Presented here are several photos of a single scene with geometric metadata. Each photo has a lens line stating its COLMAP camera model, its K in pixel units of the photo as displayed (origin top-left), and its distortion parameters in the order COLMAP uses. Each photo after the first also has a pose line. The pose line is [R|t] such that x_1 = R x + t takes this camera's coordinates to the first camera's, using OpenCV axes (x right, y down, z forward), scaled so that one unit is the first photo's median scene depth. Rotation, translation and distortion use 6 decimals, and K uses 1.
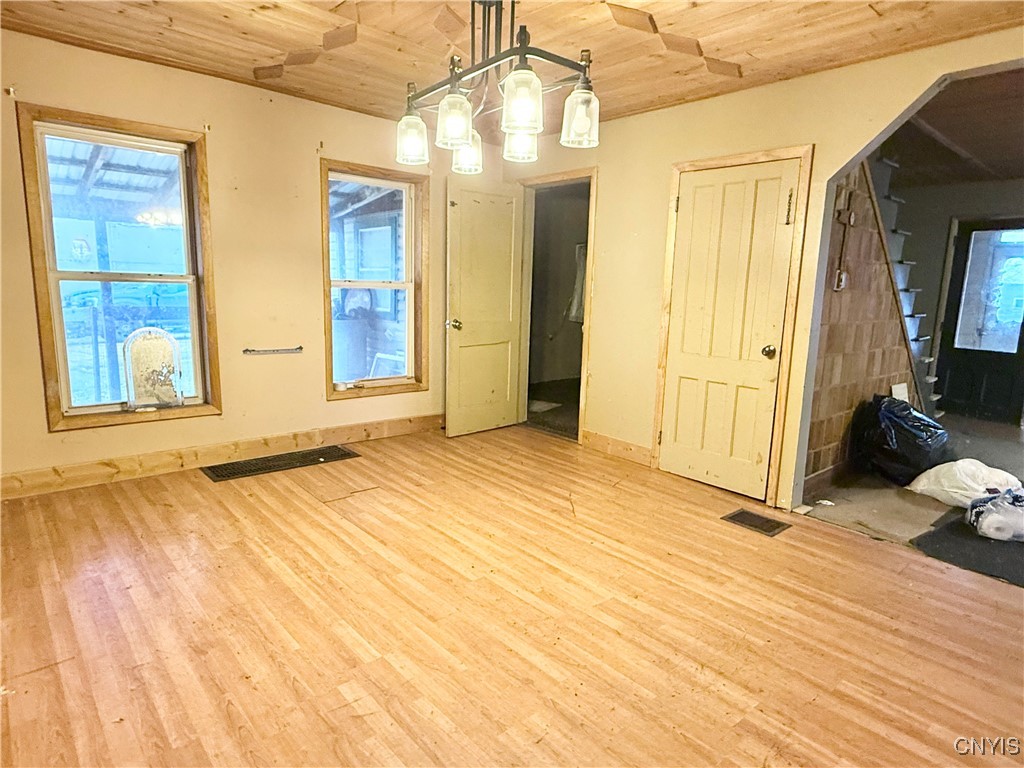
lens RADIAL K [[594.2, 0, 508.7], [0, 594.2, 382.6], [0, 0, 1]] dist [-0.000214, 0.000471]
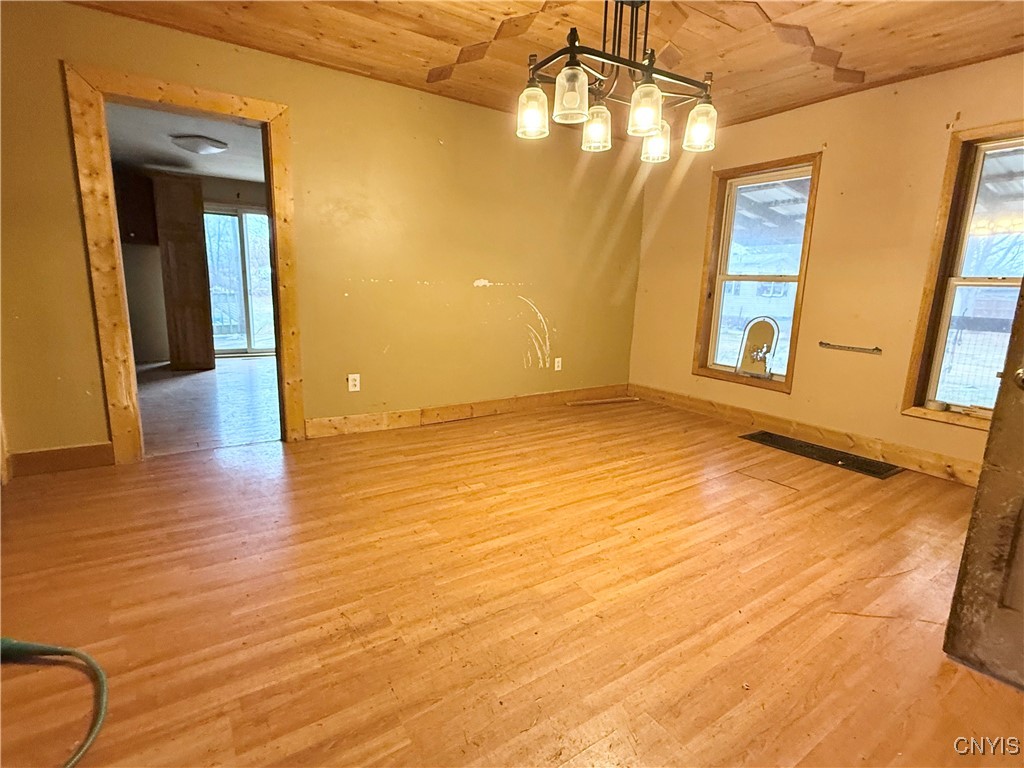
lens RADIAL K [[508.6, 0, 508.2], [0, 508.6, 384.1], [0, 0, 1]] dist [-0.002711, -0.000727]
pose [[-0.136772, 0.162788, -0.977135, 0.768047], [-0.194182, 0.962862, 0.187590, -0.061813], [0.971384, 0.215399, -0.100082, 0.753465]]
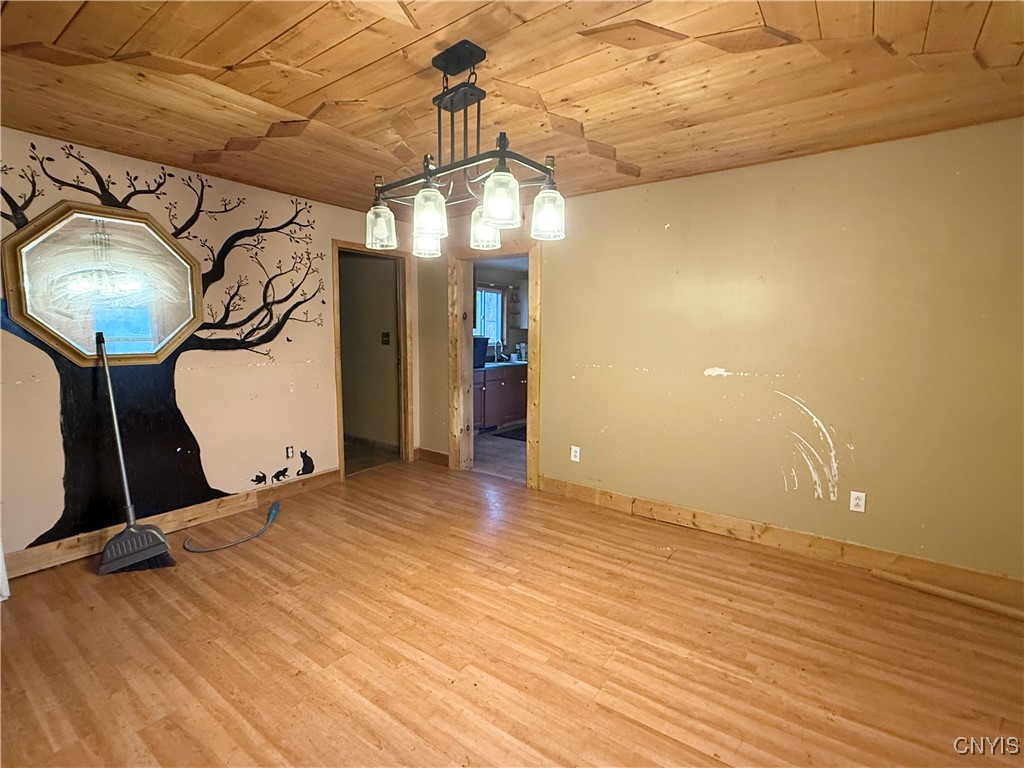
lens RADIAL K [[483.2, 0, 512.6], [0, 483.2, 384.7], [0, 0, 1]] dist [0.001722, -0.001317]
pose [[-0.976729, -0.018917, -0.213640, 0.043210], [-0.074632, 0.963827, 0.255865, -0.278624], [0.201072, 0.265855, -0.942810, 1.458255]]
